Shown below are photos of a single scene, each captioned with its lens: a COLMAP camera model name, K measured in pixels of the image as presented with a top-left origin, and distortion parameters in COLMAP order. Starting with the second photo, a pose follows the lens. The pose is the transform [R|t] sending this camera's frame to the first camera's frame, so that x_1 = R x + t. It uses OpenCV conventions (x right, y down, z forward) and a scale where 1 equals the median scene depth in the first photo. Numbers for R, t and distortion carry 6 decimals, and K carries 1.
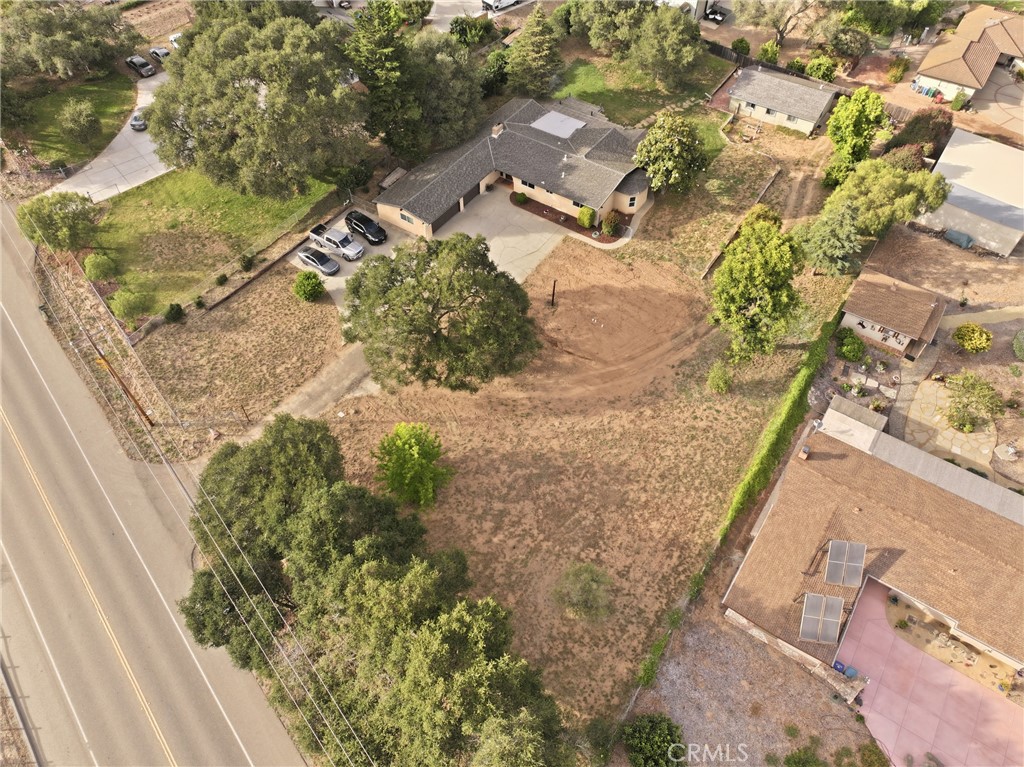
lens RADIAL K [[719.4, 0, 516.9], [0, 719.4, 378.3], [0, 0, 1]] dist [-0.004197, 0.022395]
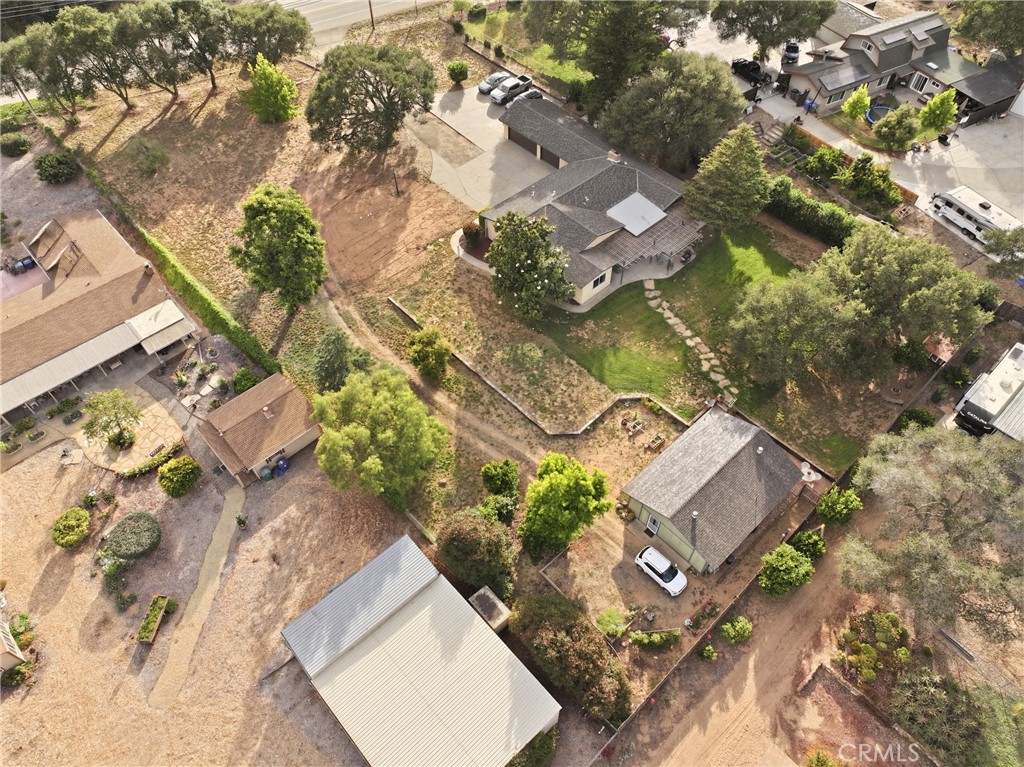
lens RADIAL K [[719.4, 0, 516.9], [0, 719.4, 378.3], [0, 0, 1]] dist [-0.004197, 0.022395]
pose [[-0.227048, 0.761556, -0.607028, 0.900952], [-0.757713, 0.253439, 0.601365, -0.837236], [0.611817, 0.596491, 0.519498, 0.676149]]
